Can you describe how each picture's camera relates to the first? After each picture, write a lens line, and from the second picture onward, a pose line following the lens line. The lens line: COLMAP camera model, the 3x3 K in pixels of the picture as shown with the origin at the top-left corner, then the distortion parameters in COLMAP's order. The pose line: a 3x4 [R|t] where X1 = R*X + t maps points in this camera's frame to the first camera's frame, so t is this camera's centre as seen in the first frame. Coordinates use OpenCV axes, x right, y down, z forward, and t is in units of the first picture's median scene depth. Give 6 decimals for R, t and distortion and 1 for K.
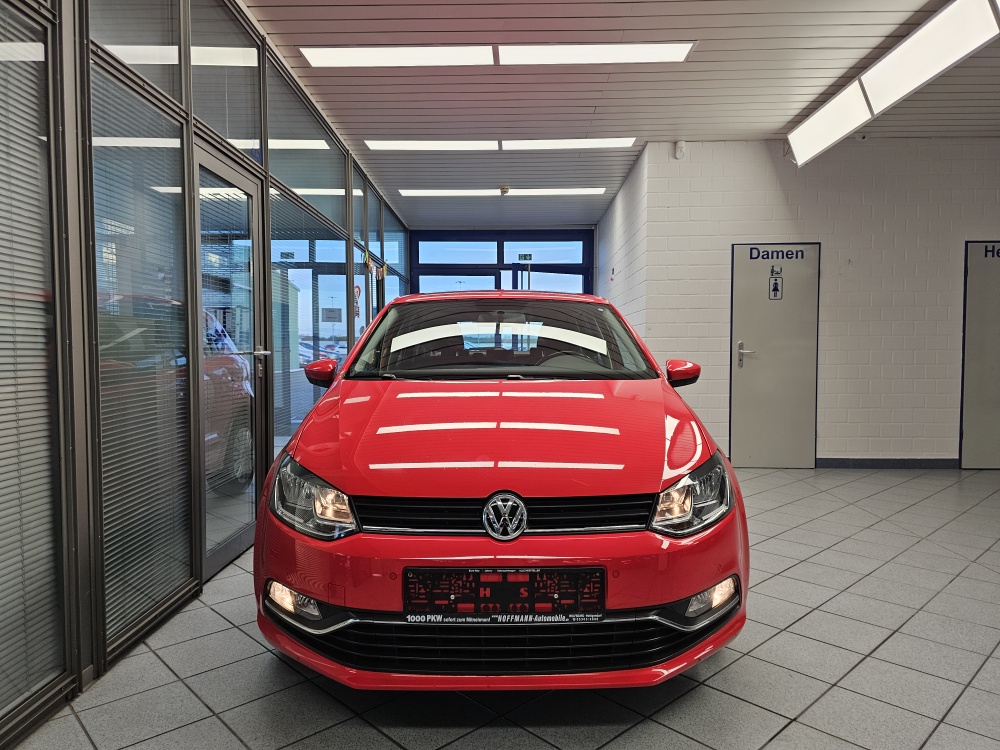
lens RADIAL K [[705.8, 0, 496.6], [0, 705.8, 376.0], [0, 0, 1]] dist [0.051994, -0.054295]
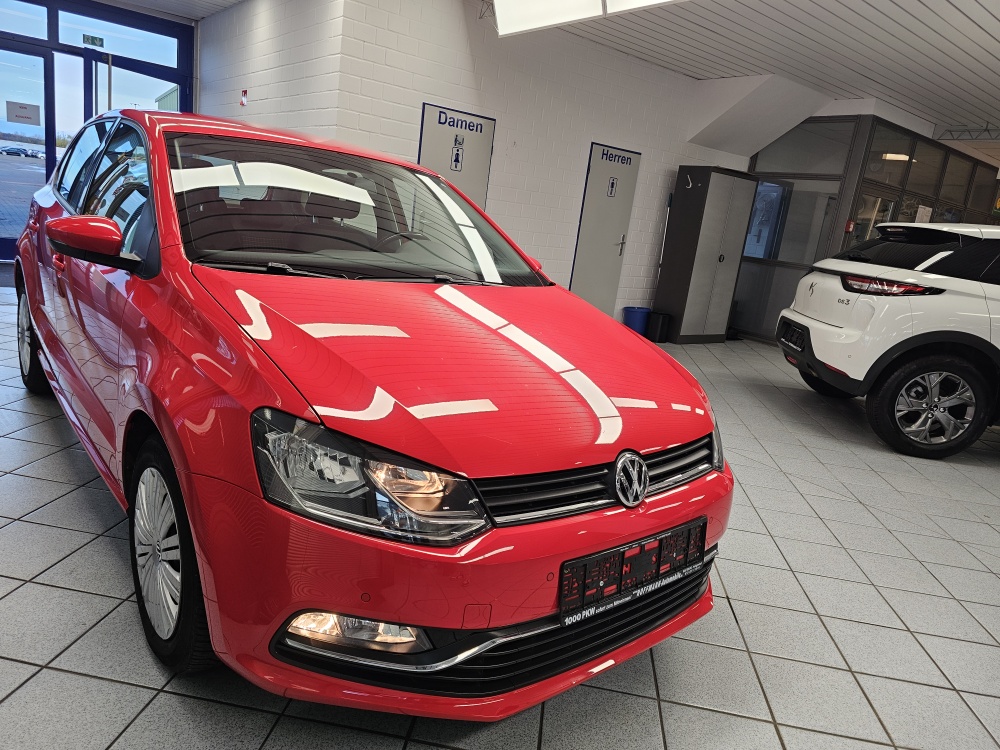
lens RADIAL K [[705.8, 0, 497.7], [0, 705.8, 372.1], [0, 0, 1]] dist [0.051994, -0.054295]
pose [[0.740177, -0.054870, 0.670169, -0.247489], [-0.101722, 0.976057, 0.192263, -0.028770], [-0.664673, -0.210479, 0.716874, 0.187132]]
